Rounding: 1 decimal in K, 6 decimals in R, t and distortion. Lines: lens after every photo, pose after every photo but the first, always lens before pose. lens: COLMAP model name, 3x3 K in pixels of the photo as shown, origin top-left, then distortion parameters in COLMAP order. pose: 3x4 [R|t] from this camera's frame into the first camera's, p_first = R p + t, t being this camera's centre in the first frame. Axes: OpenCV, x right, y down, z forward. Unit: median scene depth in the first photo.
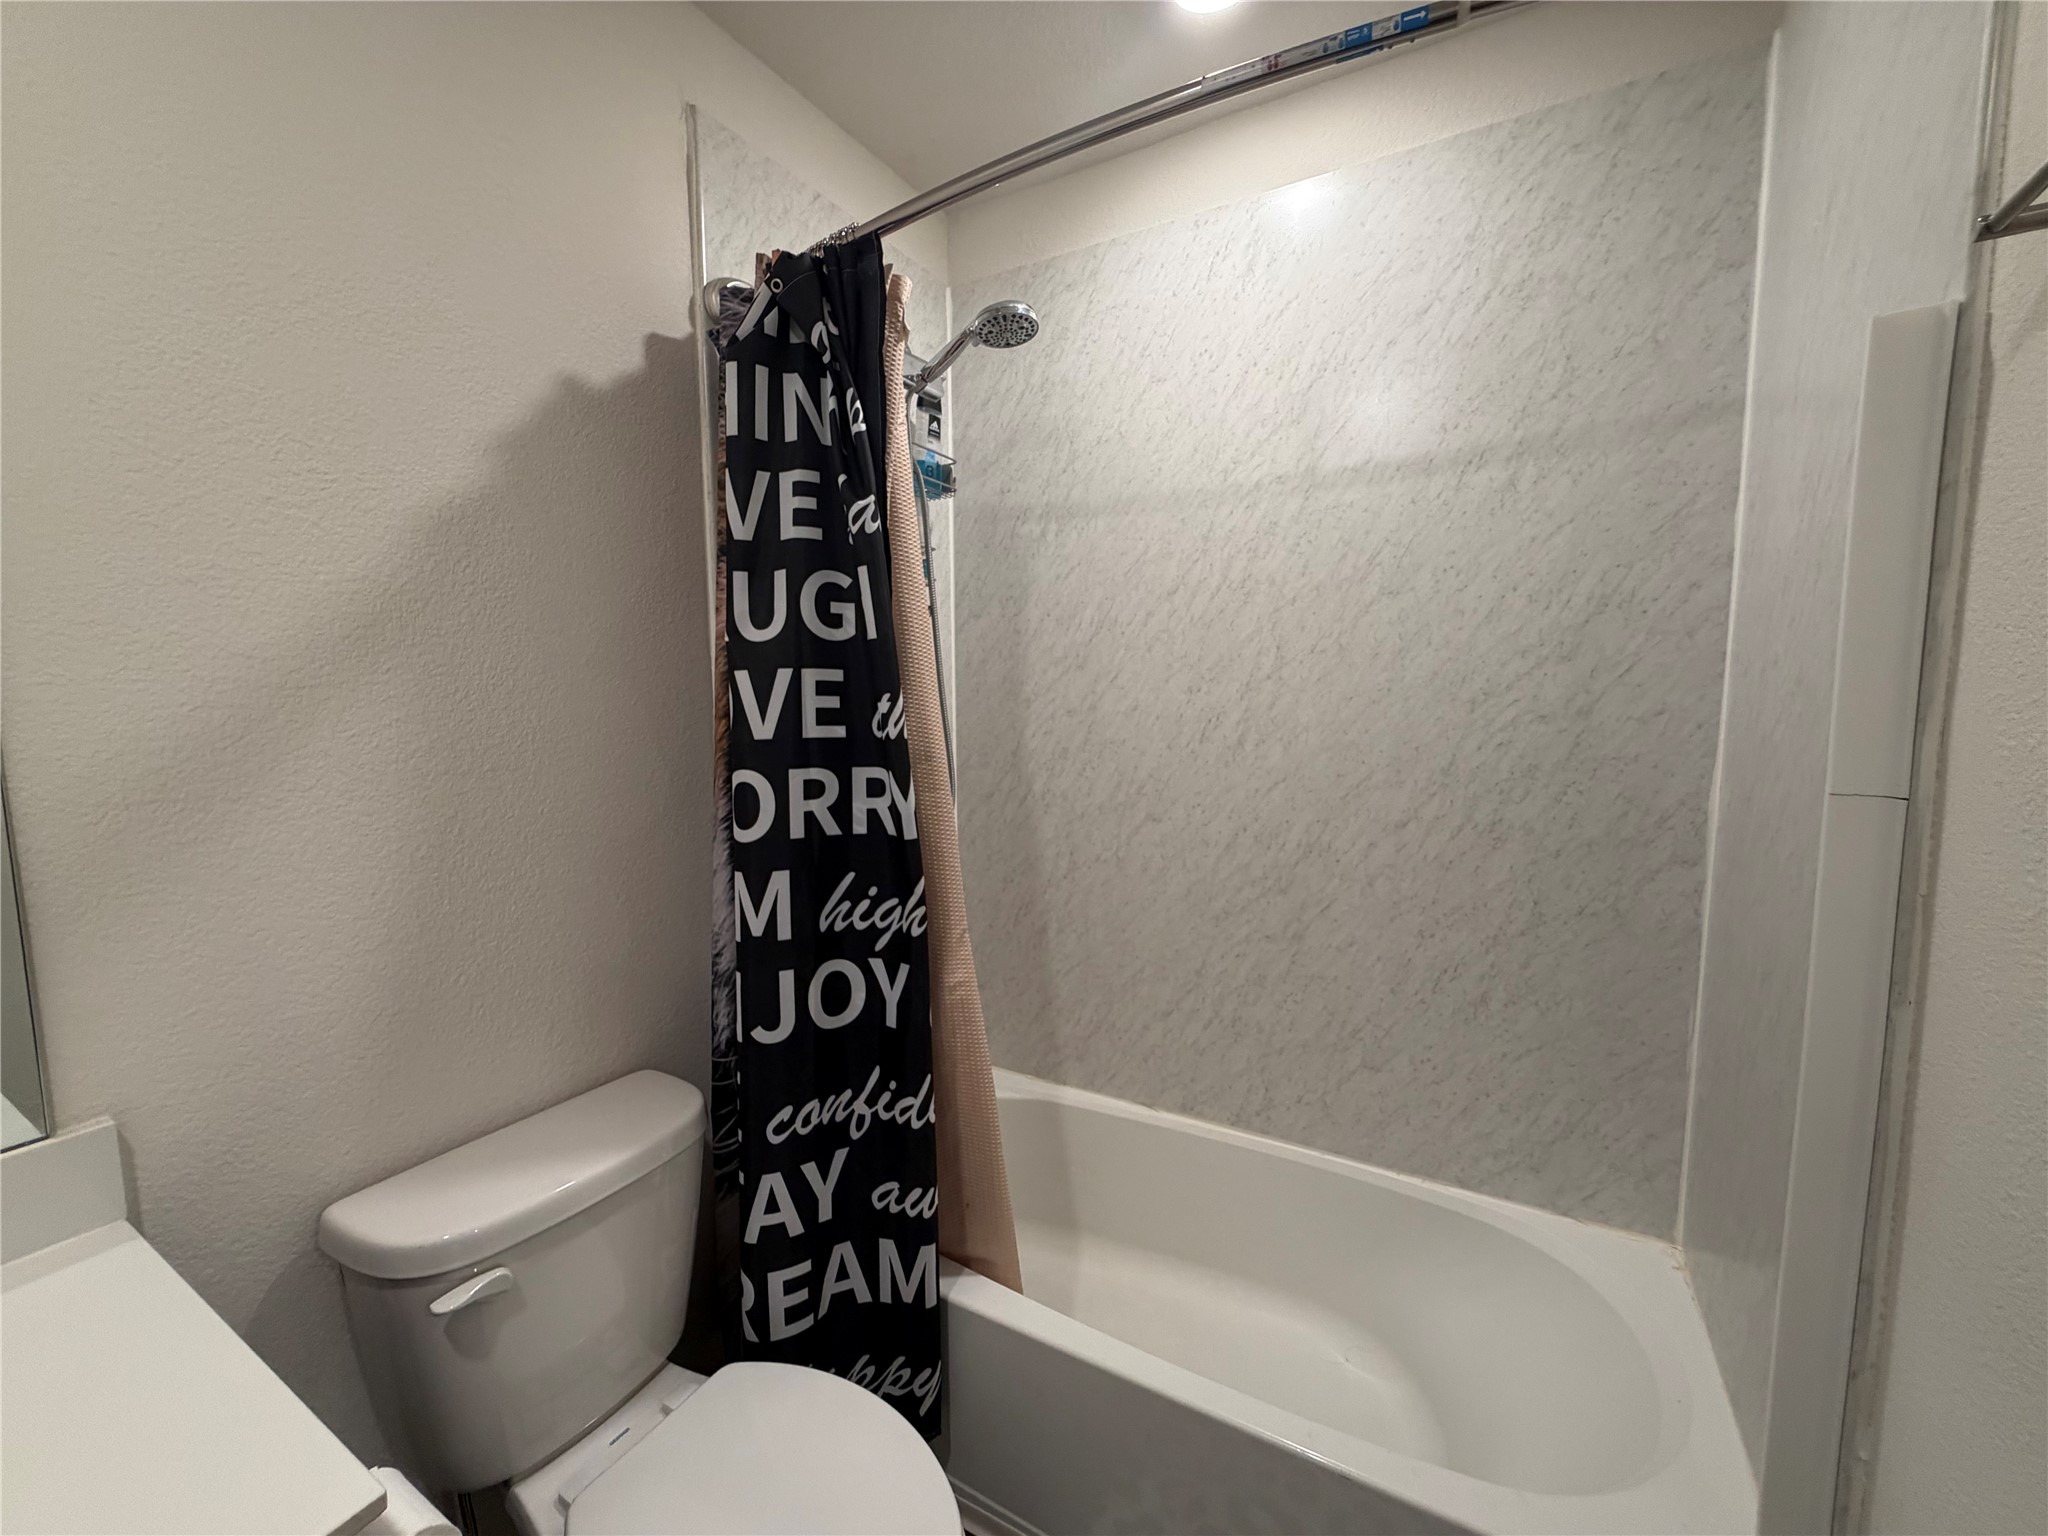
lens RADIAL K [[818.4, 0, 1025.2], [0, 818.4, 768.2], [0, 0, 1]] dist [-0.001098, 0.000677]
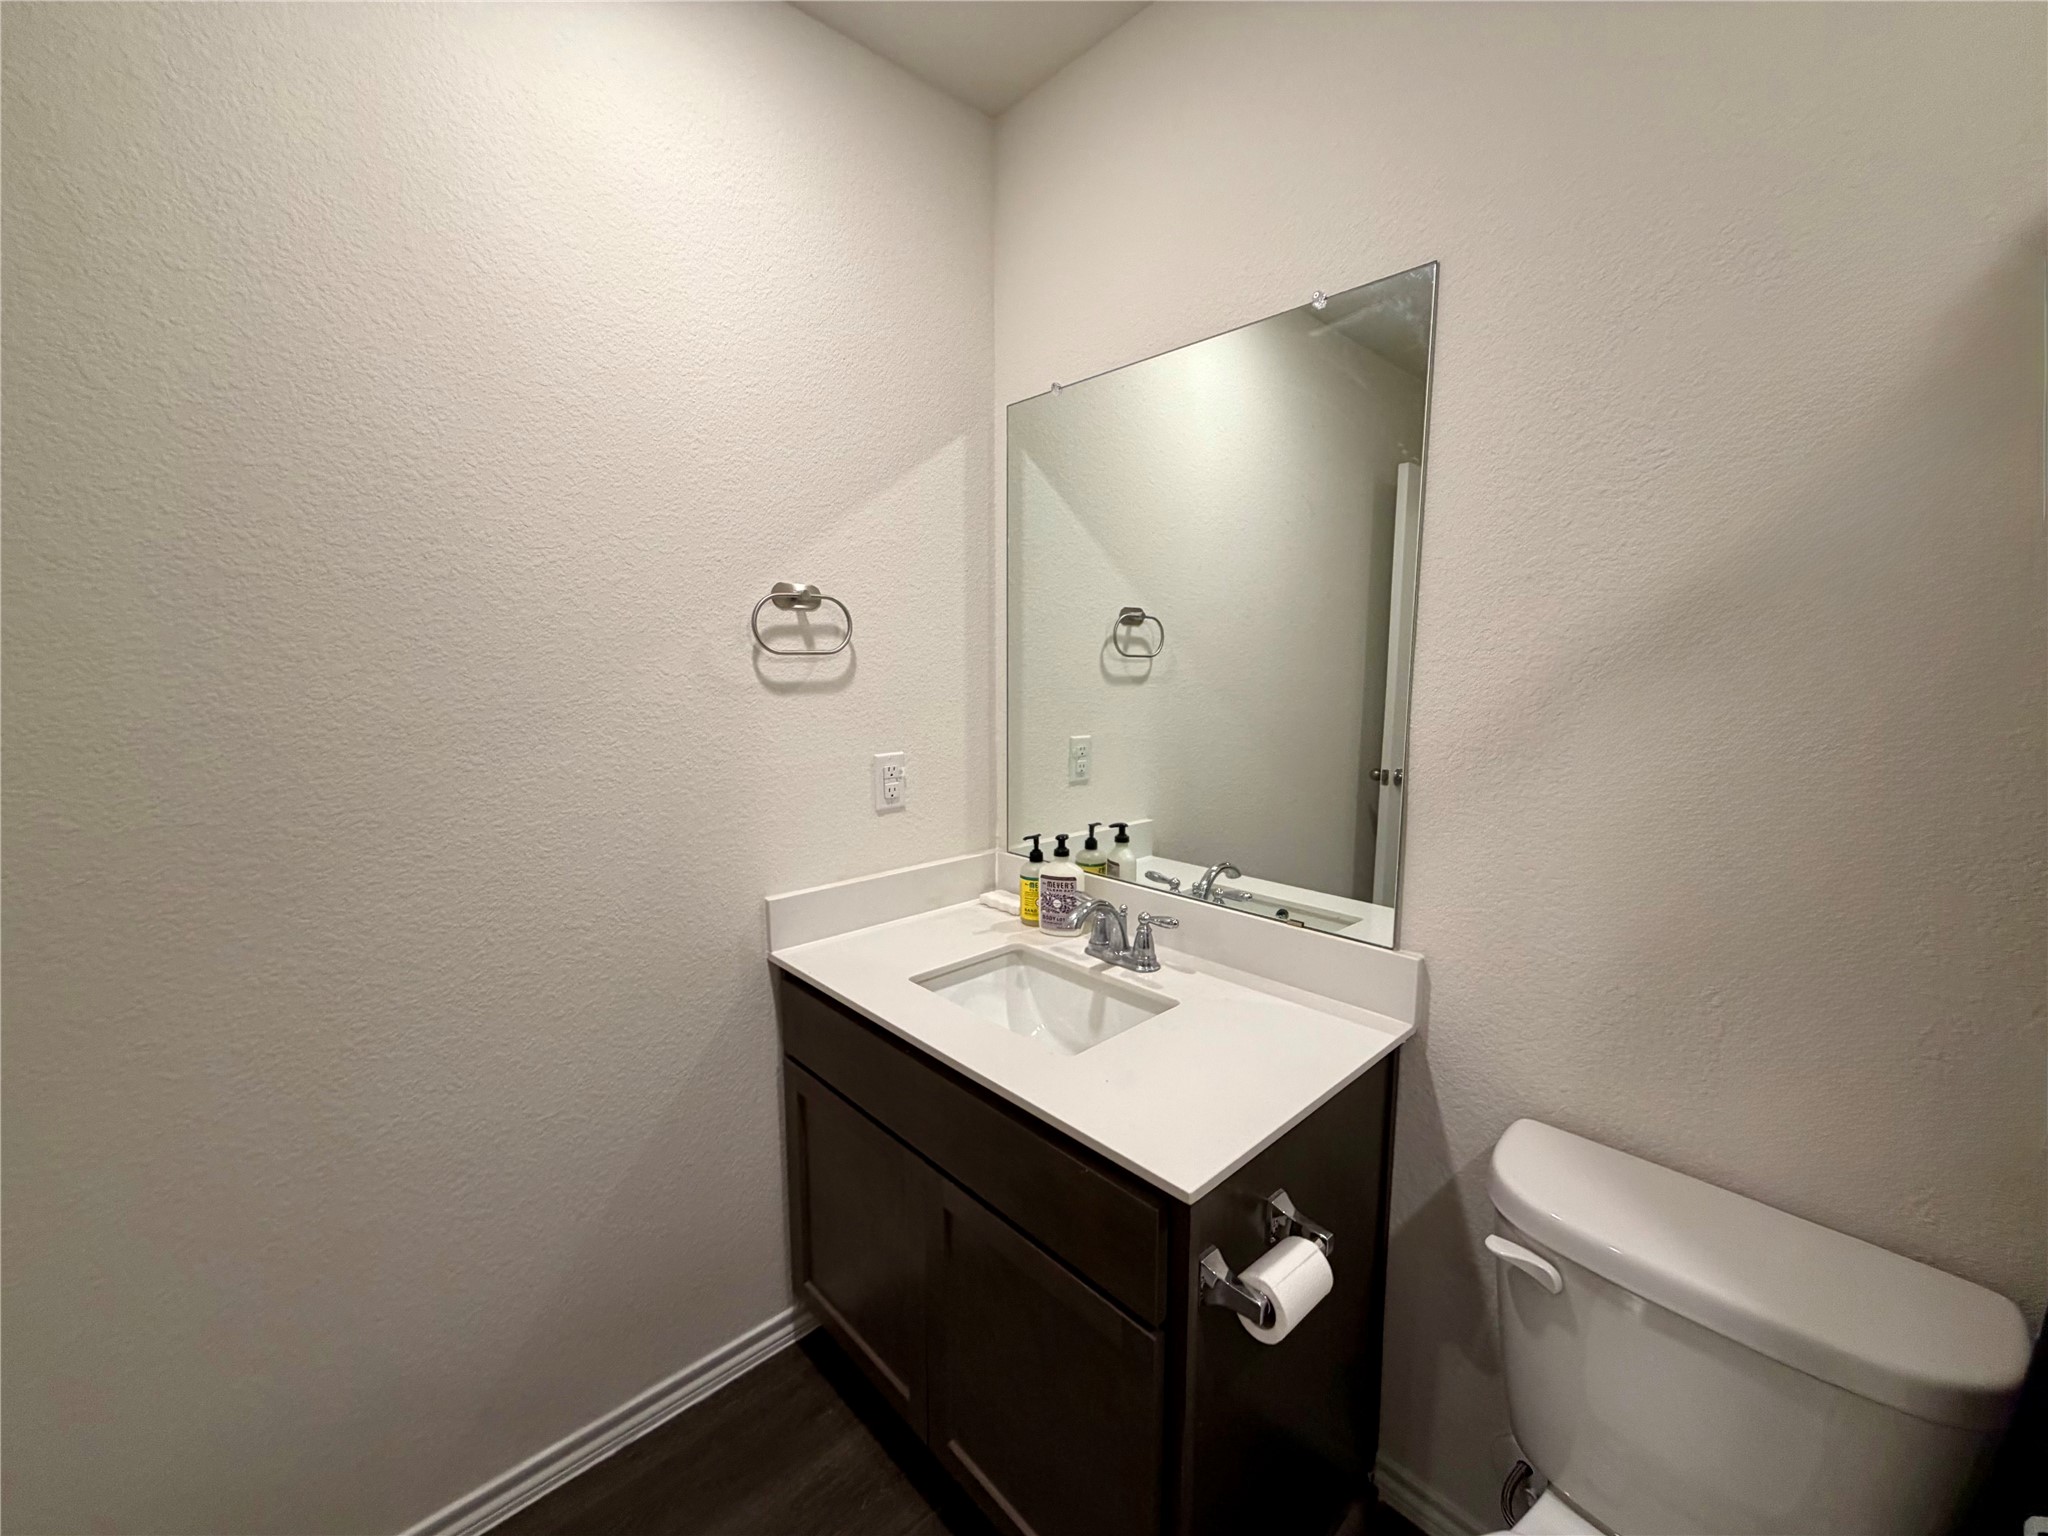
lens RADIAL K [[818.4, 0, 1025.8], [0, 818.4, 767.4], [0, 0, 1]] dist [-0.001098, 0.000677]
pose [[-0.292156, 0.128314, -0.947724, 0.394737], [-0.088959, 0.983016, 0.160515, -0.073013], [0.952224, 0.131204, -0.275780, 0.615284]]
